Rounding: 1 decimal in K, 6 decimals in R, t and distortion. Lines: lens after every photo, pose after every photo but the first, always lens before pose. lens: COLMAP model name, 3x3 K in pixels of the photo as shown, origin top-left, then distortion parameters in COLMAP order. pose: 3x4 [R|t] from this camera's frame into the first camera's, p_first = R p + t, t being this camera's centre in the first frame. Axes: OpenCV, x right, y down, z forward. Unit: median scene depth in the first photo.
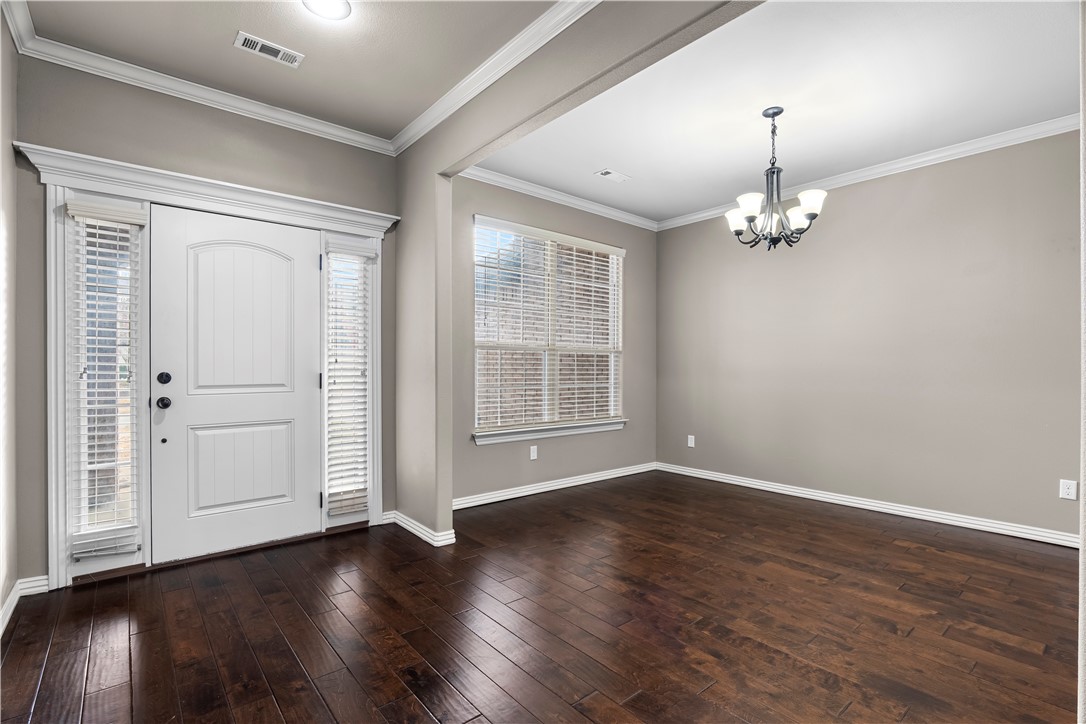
lens RADIAL K [[508.6, 0, 540.1], [0, 508.6, 364.4], [0, 0, 1]] dist [-0.014133, 0.001096]
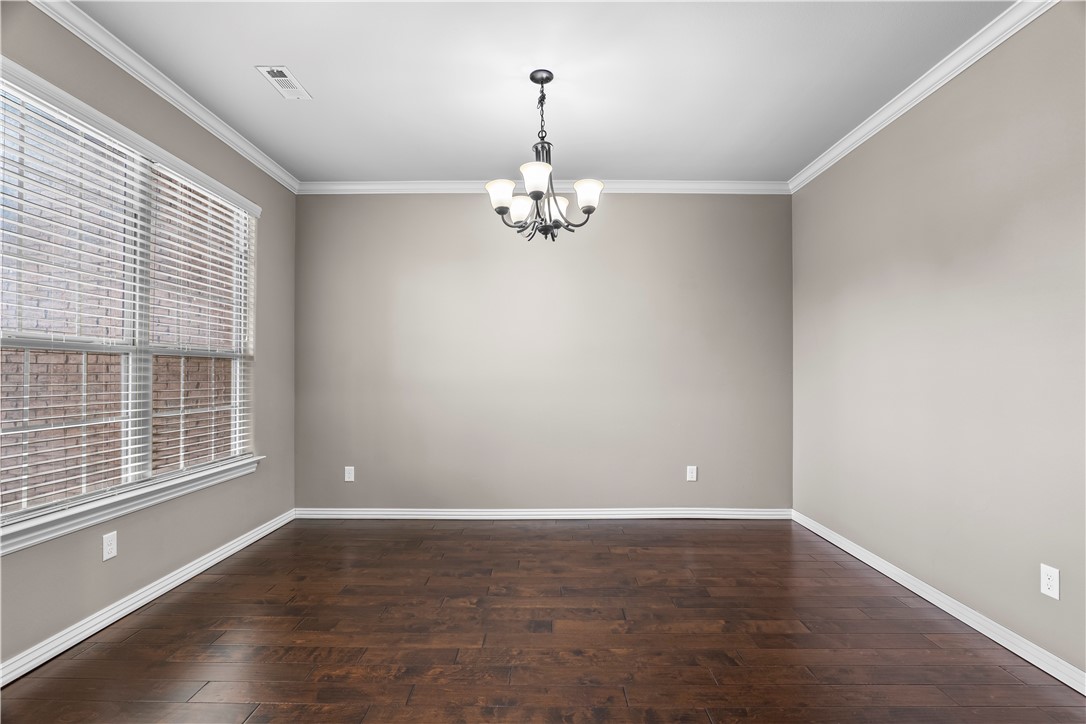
lens RADIAL K [[508.6, 0, 540.1], [0, 508.6, 364.4], [0, 0, 1]] dist [-0.014133, 0.001096]
pose [[0.646057, 0.007955, 0.763248, -0.166204], [0.000137, 0.999944, -0.010539, -0.012123], [-0.763290, 0.006913, 0.646020, 0.428241]]
